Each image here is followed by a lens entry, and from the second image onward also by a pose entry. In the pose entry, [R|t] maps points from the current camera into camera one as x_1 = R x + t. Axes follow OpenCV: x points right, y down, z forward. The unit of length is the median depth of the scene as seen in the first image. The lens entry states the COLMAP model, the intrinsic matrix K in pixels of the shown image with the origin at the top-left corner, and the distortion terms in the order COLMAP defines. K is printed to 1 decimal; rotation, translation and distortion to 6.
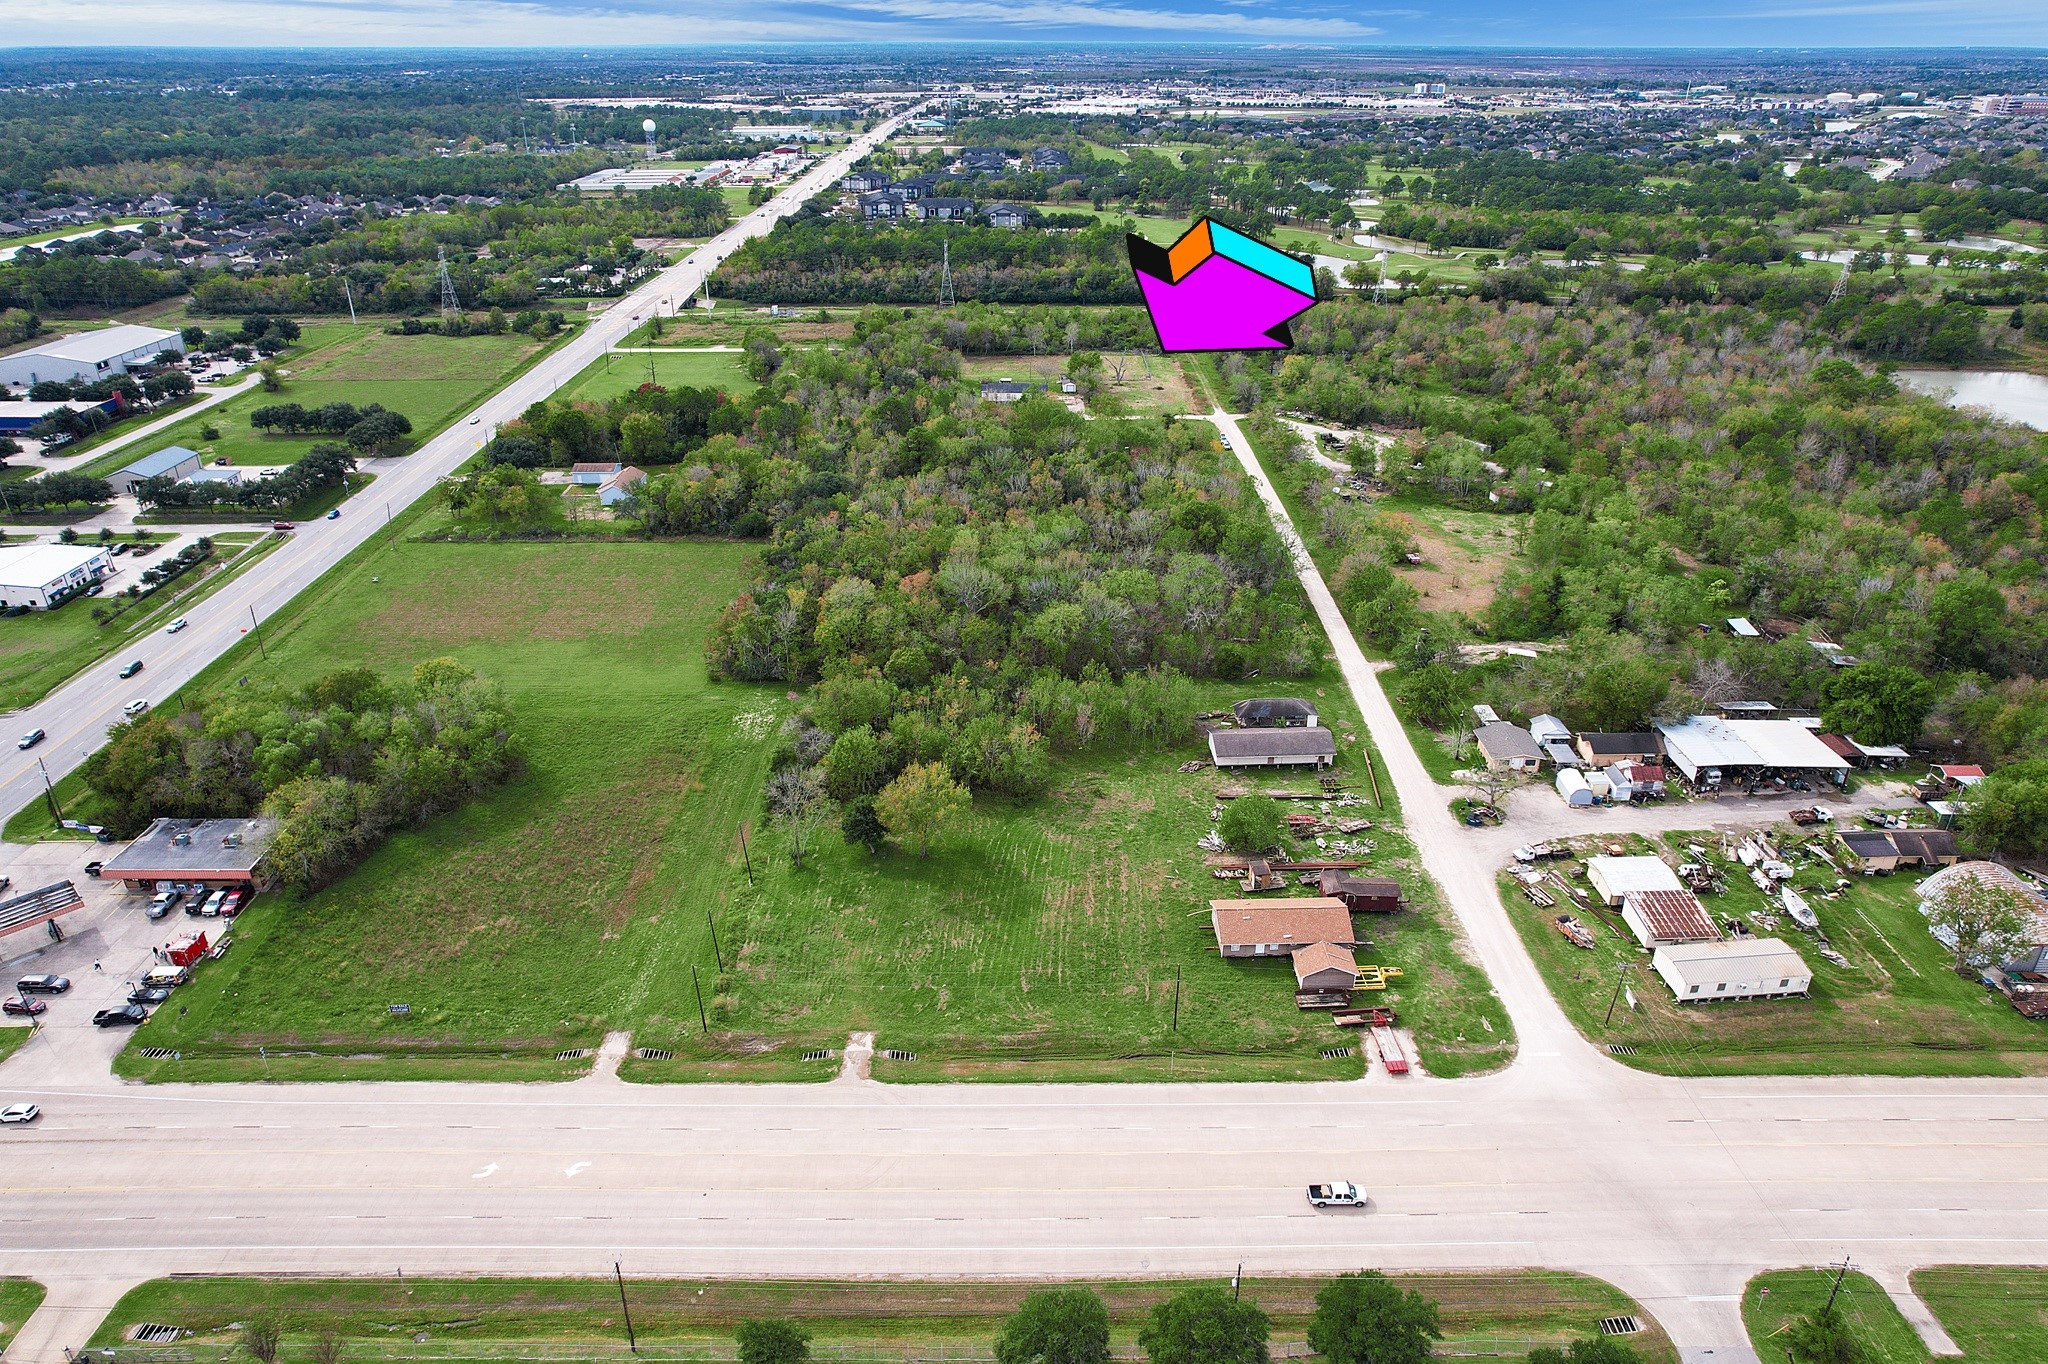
lens RADIAL K [[1301.7, 0, 1024.0], [0, 1301.7, 682.0], [0, 0, 1]] dist [-0.088699, 0.082722]
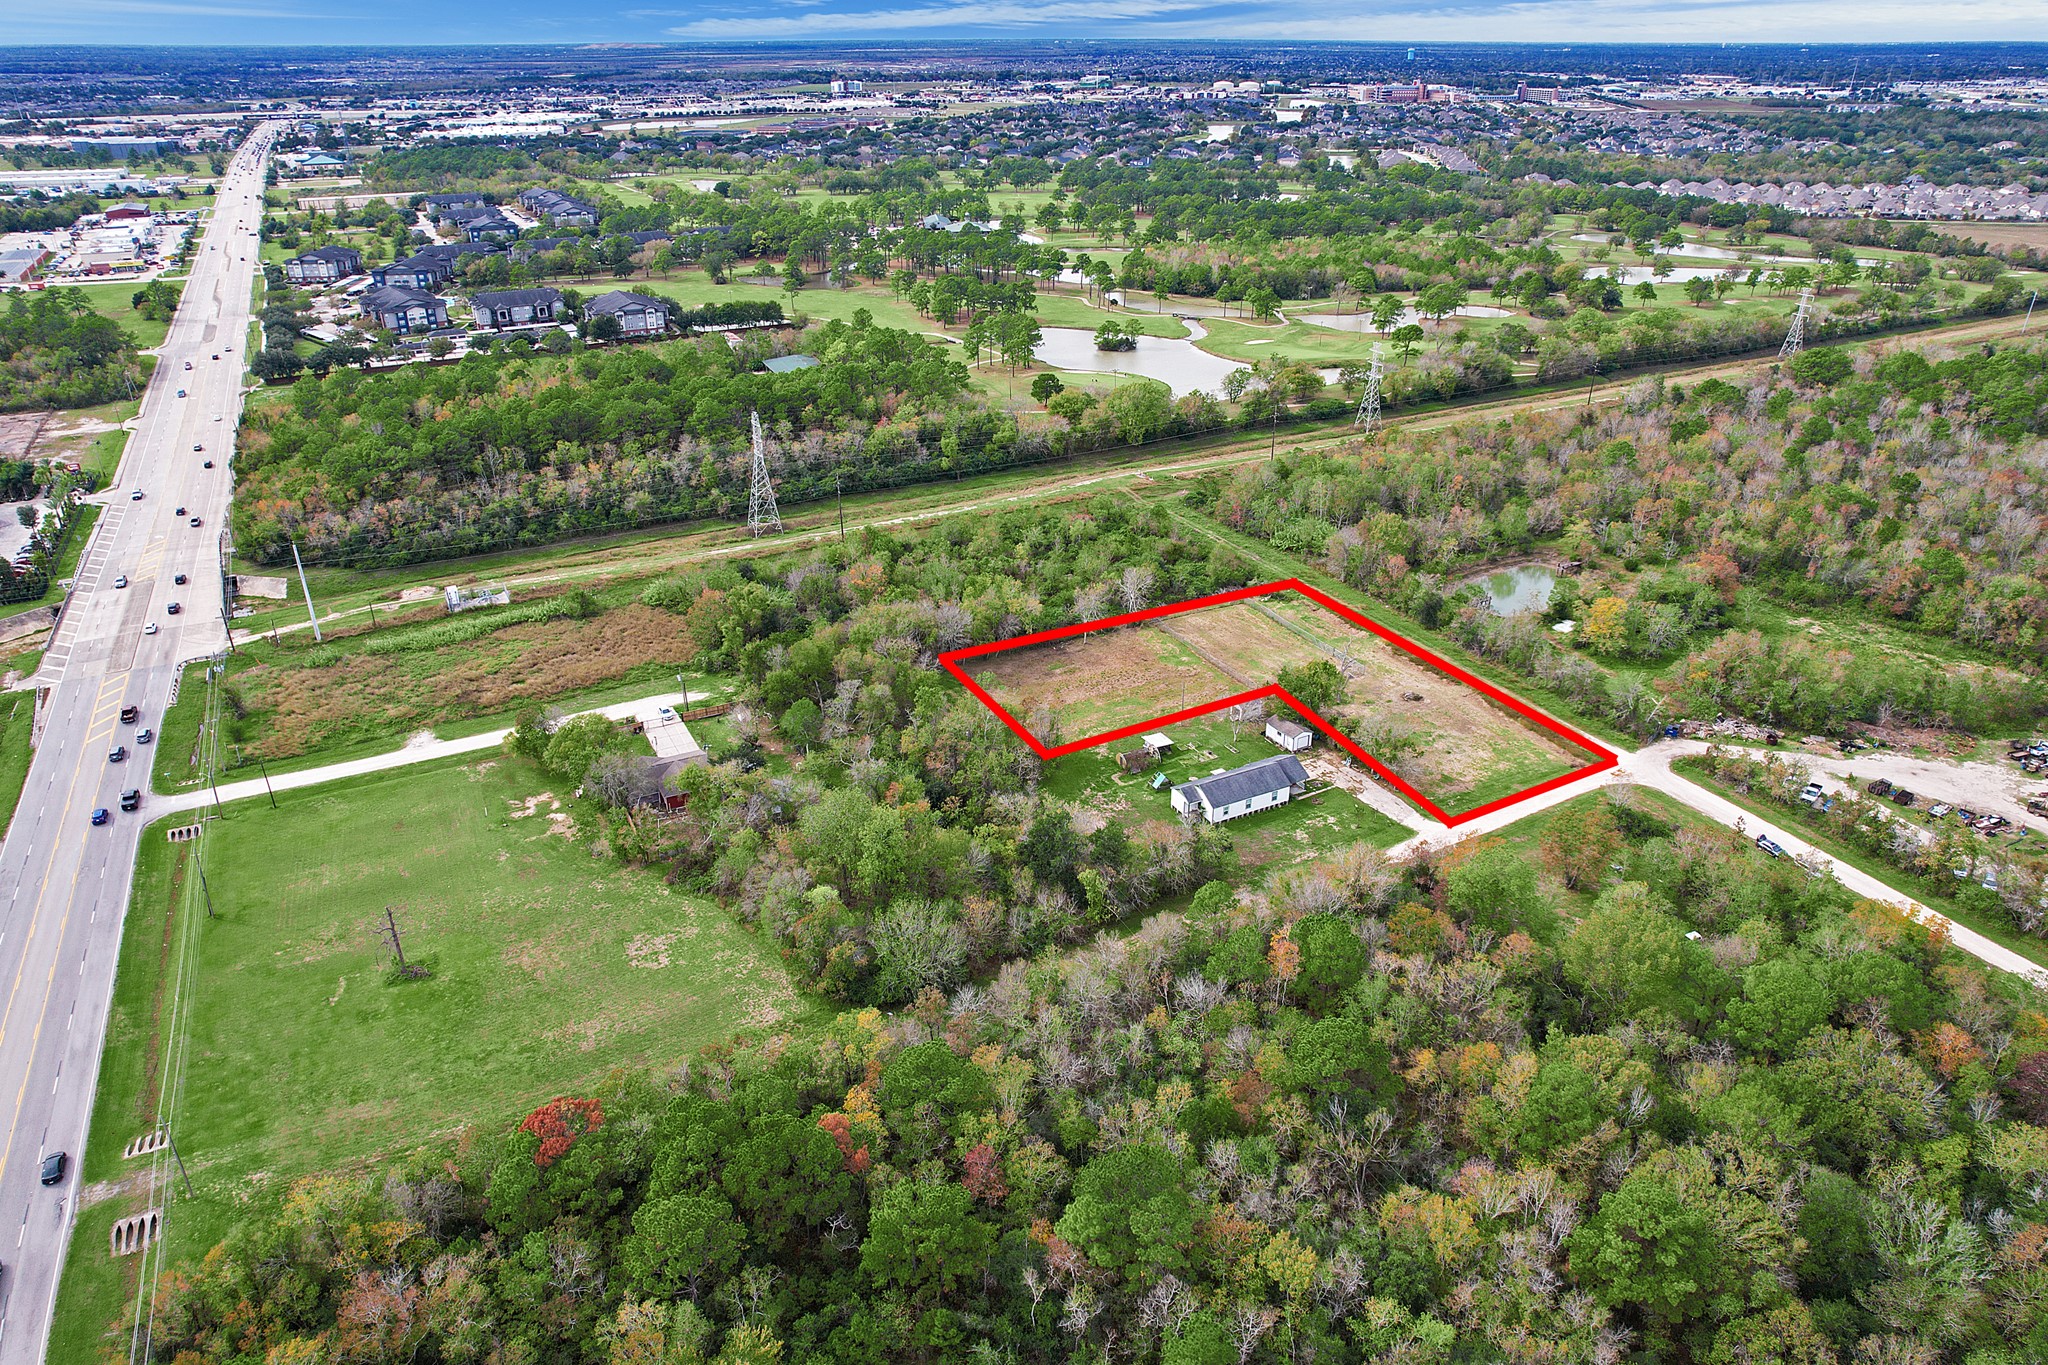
lens RADIAL K [[1297.0, 0, 1032.5], [0, 1297.0, 724.2], [0, 0, 1]] dist [-0.060409, 0.044840]
pose [[0.890169, -0.218977, 0.399560, -0.222958], [0.207836, 0.975539, 0.071607, -0.252333], [-0.405467, 0.019300, 0.913906, 0.502170]]
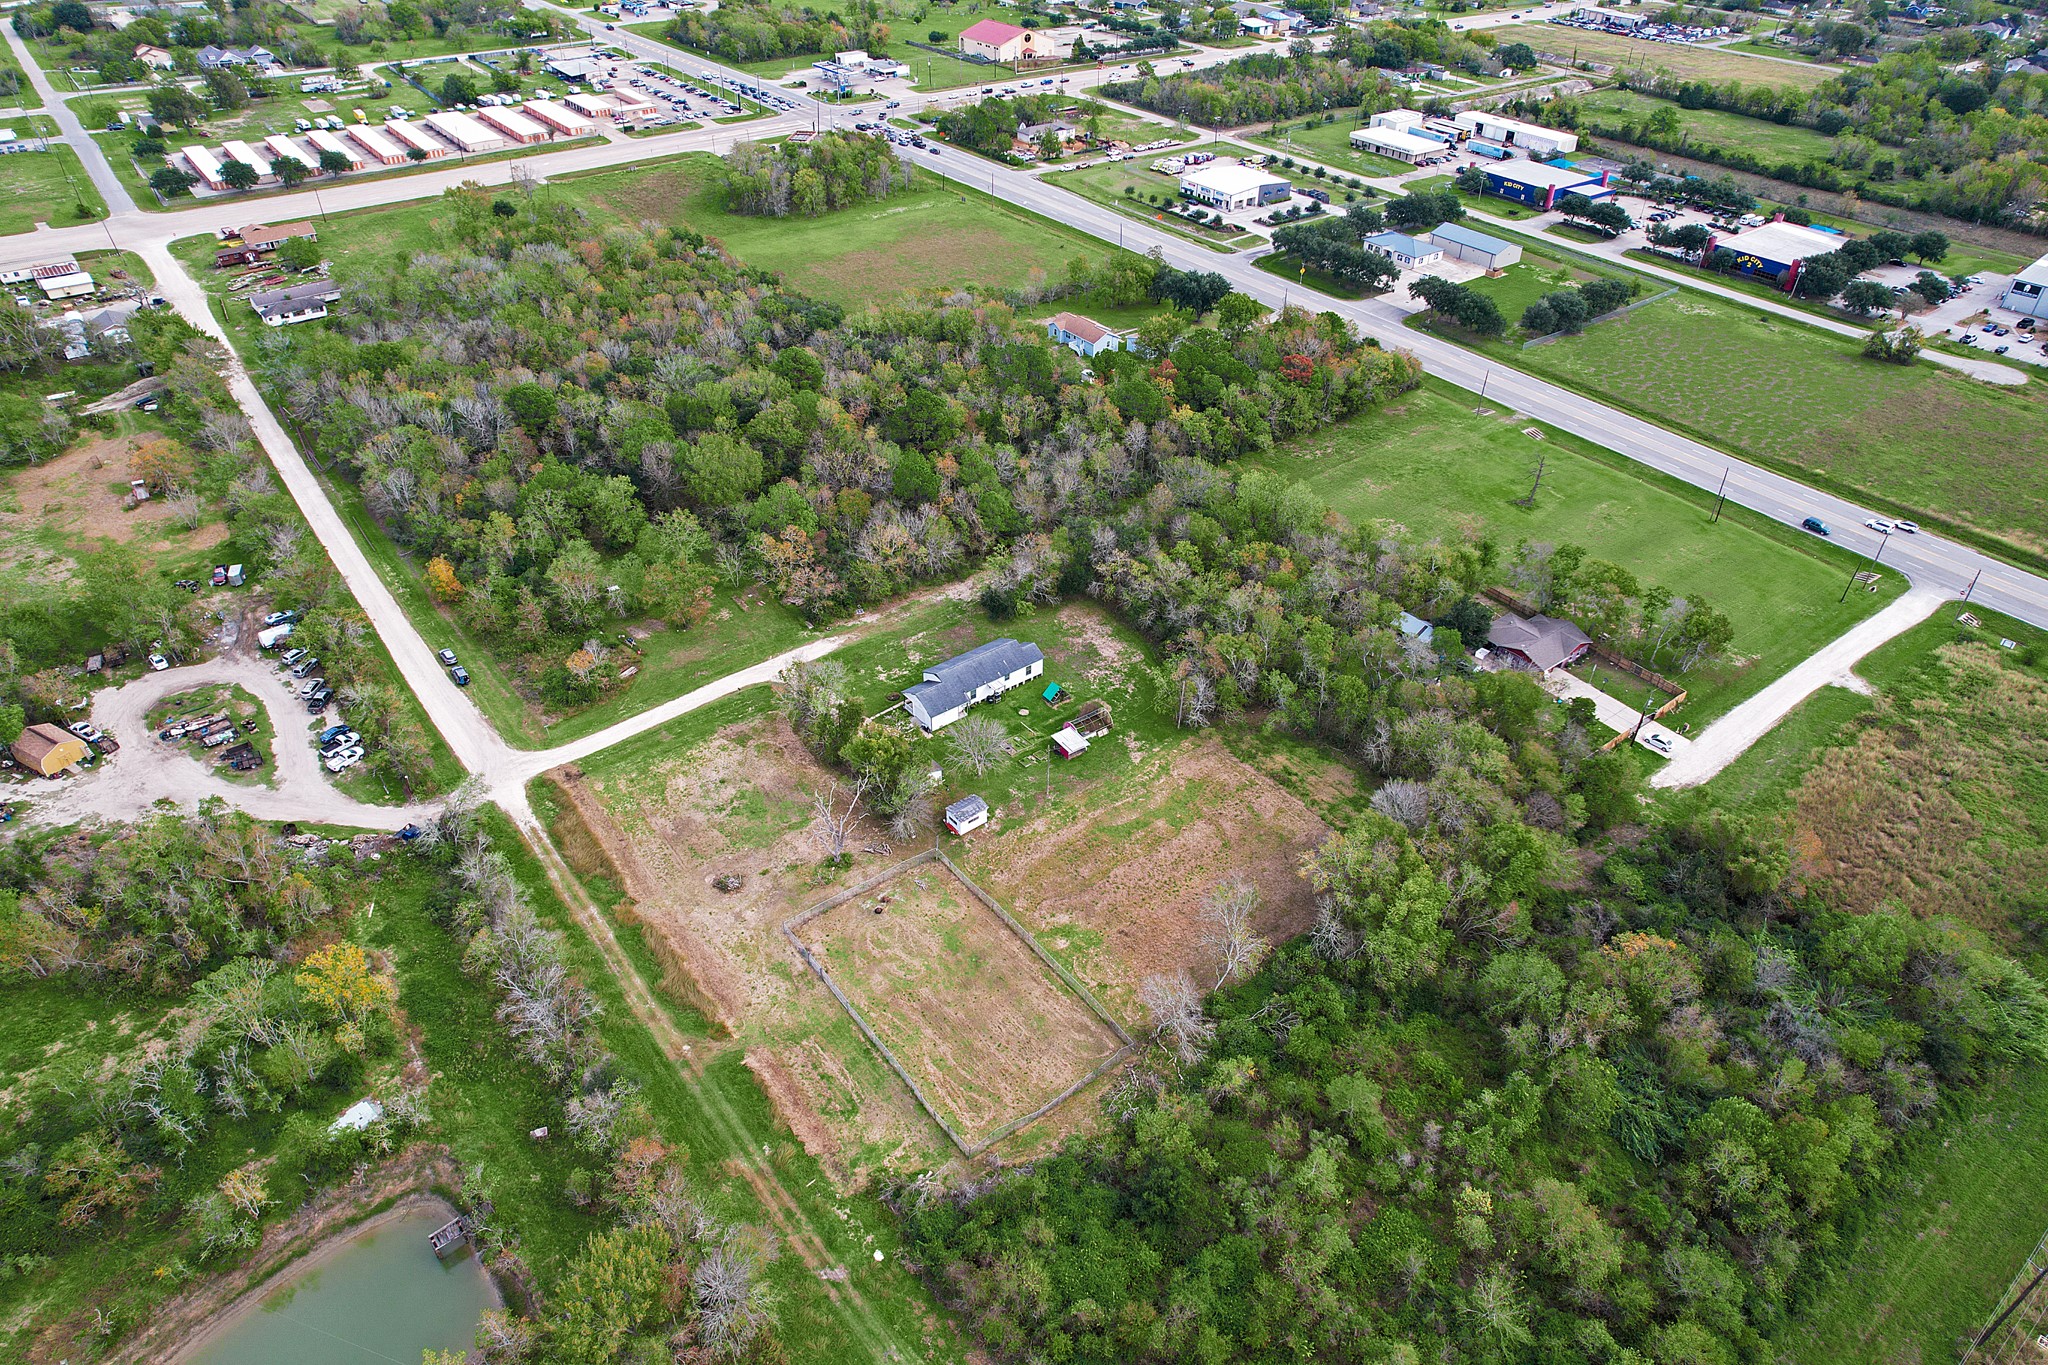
lens RADIAL K [[1301.7, 0, 1024.0], [0, 1301.7, 682.5], [0, 0, 1]] dist [-0.088699, 0.082722]
pose [[-0.795353, 0.351425, -0.493876, 0.175448], [-0.288665, 0.496853, 0.818419, -0.514845], [0.532997, 0.793497, -0.293729, 0.971733]]
